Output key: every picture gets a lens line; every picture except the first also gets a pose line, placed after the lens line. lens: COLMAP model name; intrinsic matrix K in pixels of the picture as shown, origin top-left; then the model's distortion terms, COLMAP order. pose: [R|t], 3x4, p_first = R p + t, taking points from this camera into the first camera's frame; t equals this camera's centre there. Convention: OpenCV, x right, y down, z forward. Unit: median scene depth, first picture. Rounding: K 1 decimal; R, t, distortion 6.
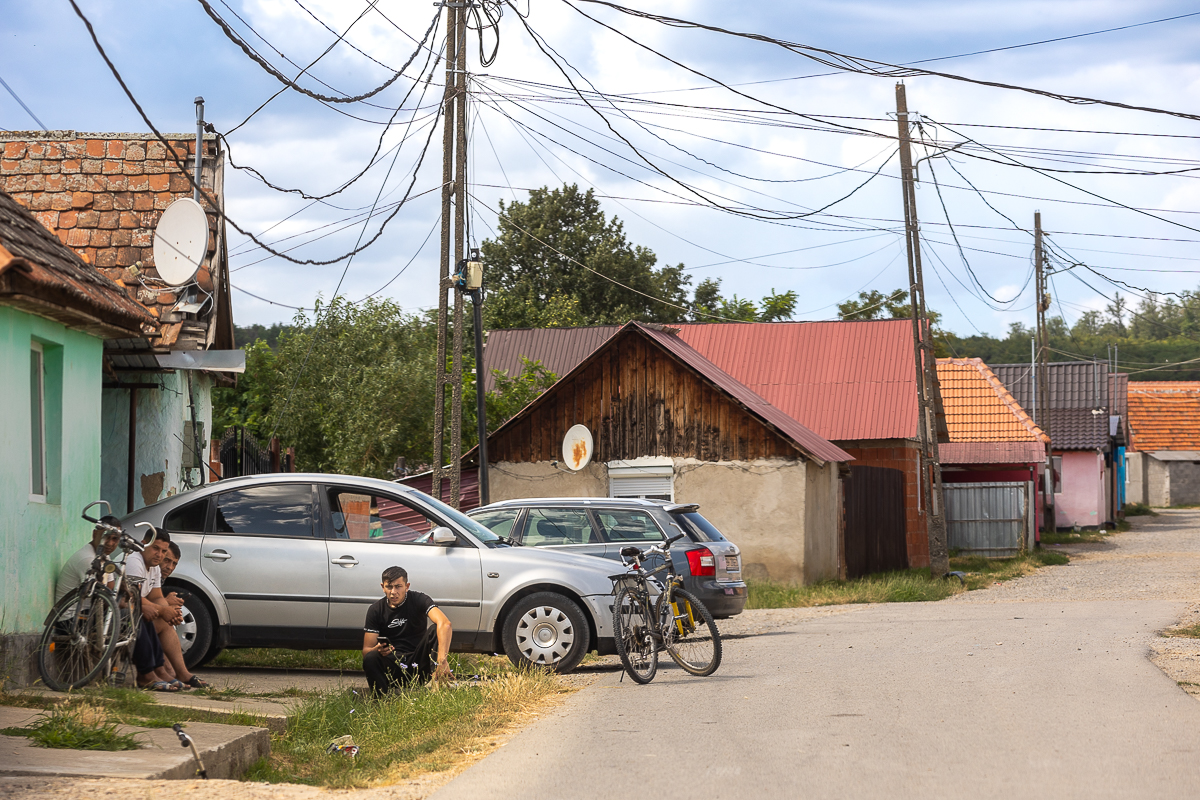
lens RADIAL K [[4369.6, 0, 602.3], [0, 4369.6, 409.1], [0, 0, 1]] dist [0.134189, 0.000000]
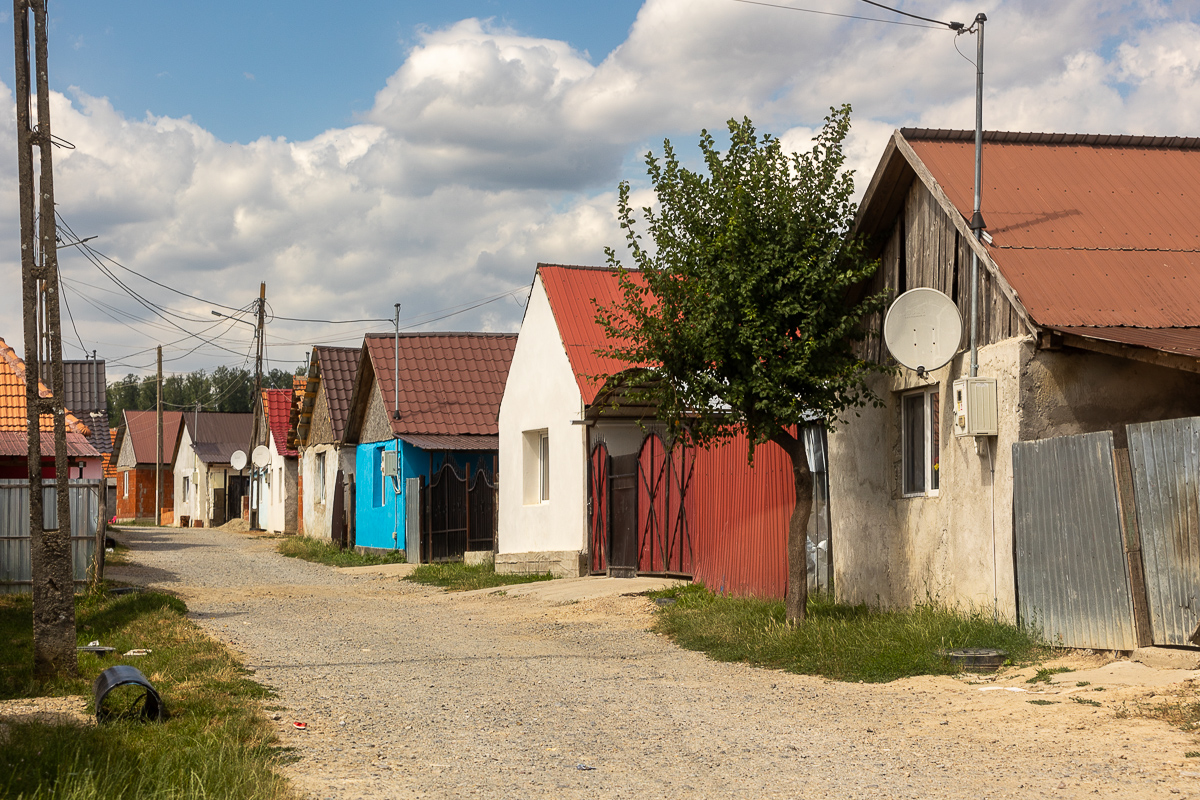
lens RADIAL K [[2534.9, 0, 599.4], [0, 2534.9, 393.8], [0, 0, 1]] dist [0.061551, 0.000000]
pose [[0.933905, 0.027962, 0.356426, 0.038327], [-0.017469, 0.999315, -0.032624, 0.018939], [-0.357094, 0.024241, 0.933754, 0.777744]]
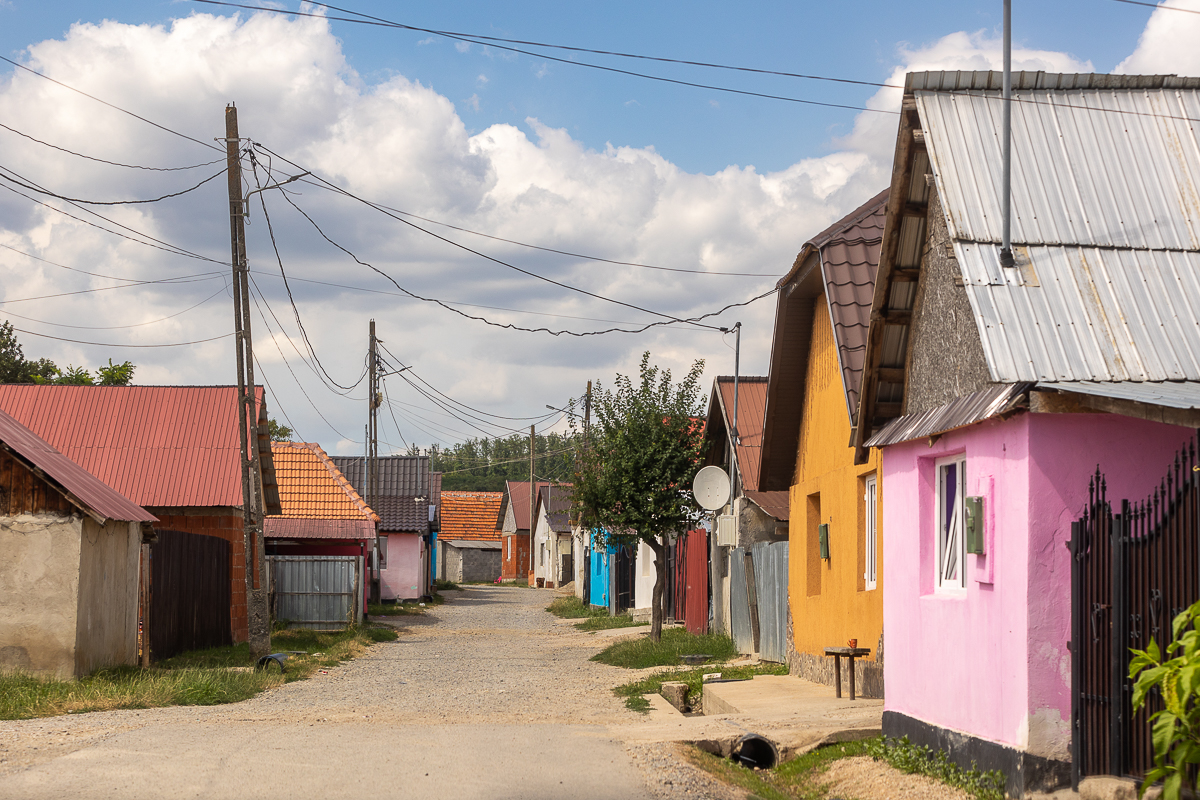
lens RADIAL K [[2809.1, 0, 596.0], [0, 2809.1, 409.9], [0, 0, 1]] dist [-0.061857, 0.000000]
pose [[0.983066, 0.031633, 0.180503, 0.041469], [-0.024708, 0.998875, -0.040484, 0.009691], [-0.181581, 0.035339, 0.982741, 0.441893]]
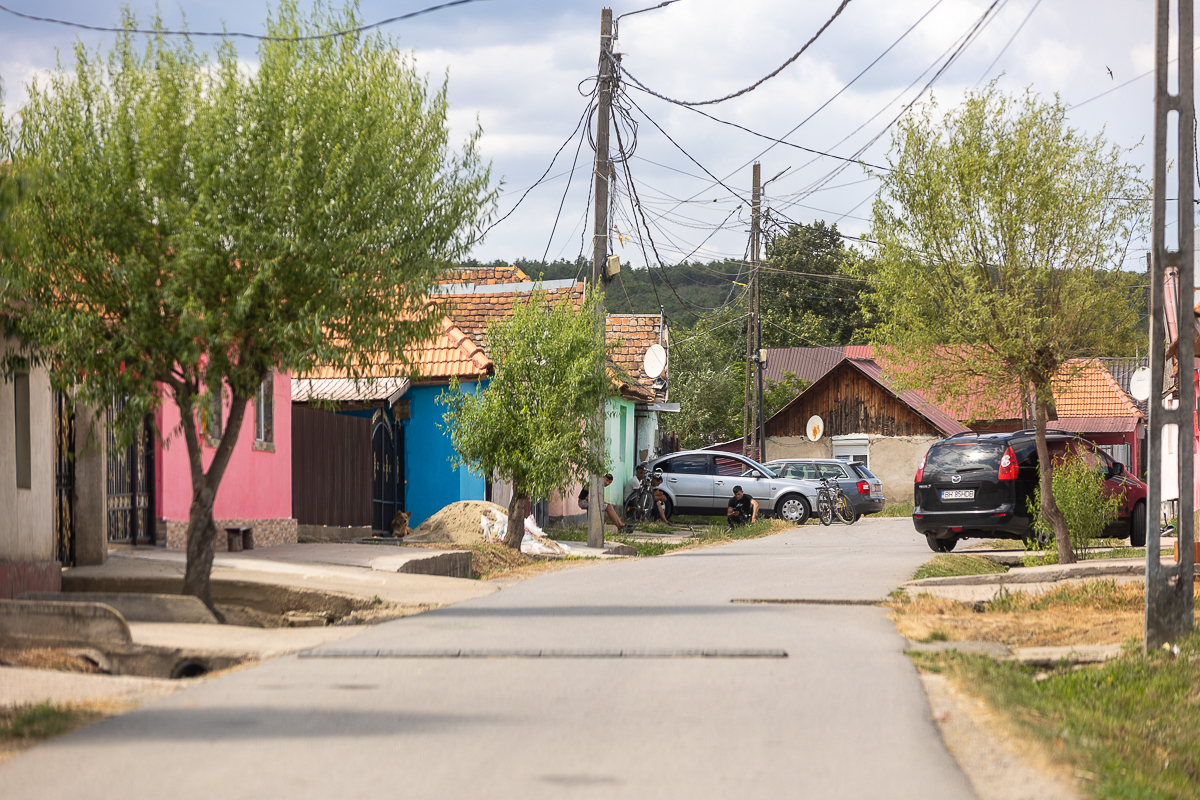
lens RADIAL K [[5098.3, 0, 599.9], [0, 5098.3, 398.8], [0, 0, 1]] dist [-1.031246, 0.000000]
pose [[0.998538, 0.005070, -0.053811, 0.016620], [-0.004466, 0.999926, 0.011345, -0.023843], [0.053864, -0.011088, 0.998487, -0.971597]]
